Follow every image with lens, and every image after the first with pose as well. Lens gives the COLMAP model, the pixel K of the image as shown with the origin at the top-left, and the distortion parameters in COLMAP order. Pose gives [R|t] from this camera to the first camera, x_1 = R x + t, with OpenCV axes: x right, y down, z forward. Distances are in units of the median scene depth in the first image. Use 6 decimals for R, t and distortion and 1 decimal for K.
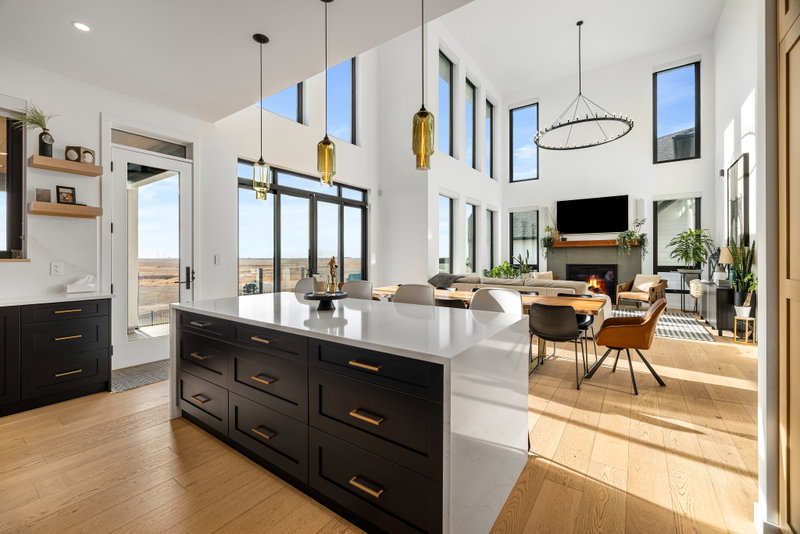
lens RADIAL K [[339.3, 0, 397.2], [0, 339.3, 259.8], [0, 0, 1]] dist [0.006654, 0.000567]
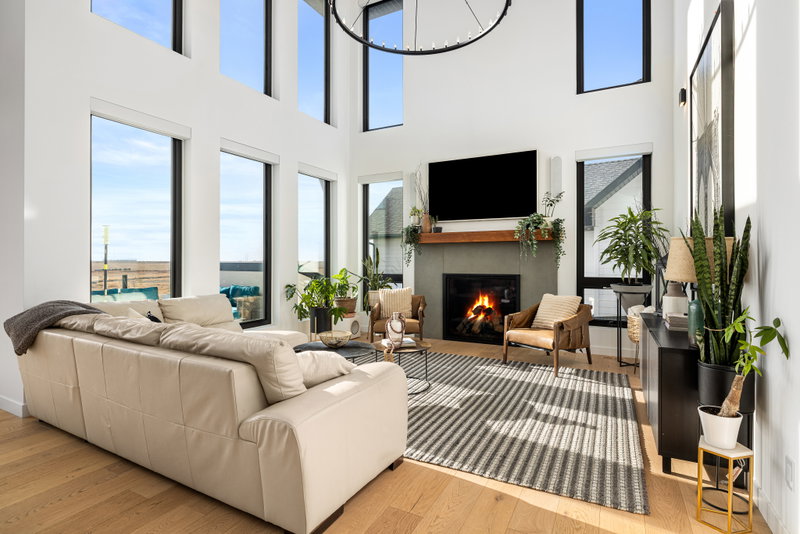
lens RADIAL K [[408.8, 0, 396.7], [0, 408.8, 264.4], [0, 0, 1]] dist [-0.001273, 0.002391]
pose [[0.992111, 0.000398, 0.125361, 0.414275], [-0.000836, 0.999994, 0.003443, -0.006244], [-0.125359, -0.003521, 0.992105, 0.412110]]
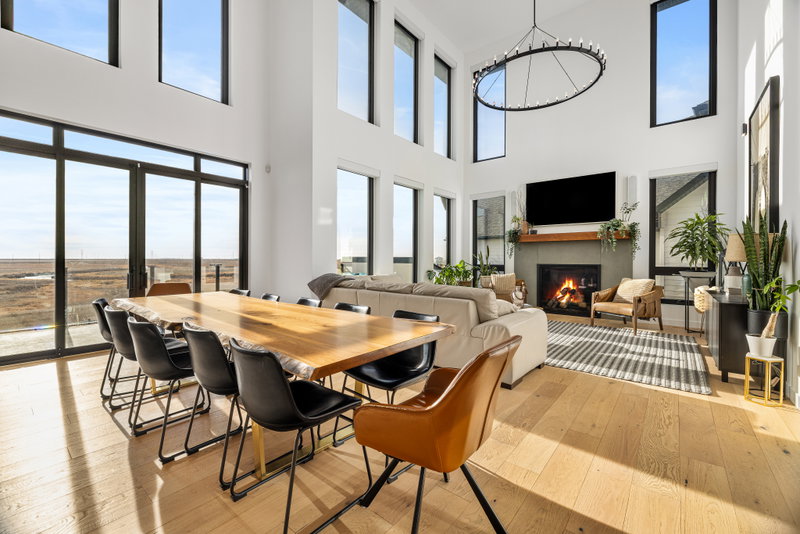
lens RADIAL K [[339.3, 0, 396.3], [0, 339.3, 263.0], [0, 0, 1]] dist [0.006654, 0.000567]
pose [[0.997326, 0.005158, -0.072894, 0.287546], [-0.004862, 0.999979, 0.004240, 0.010092], [0.072914, -0.003875, 0.997331, 0.250107]]
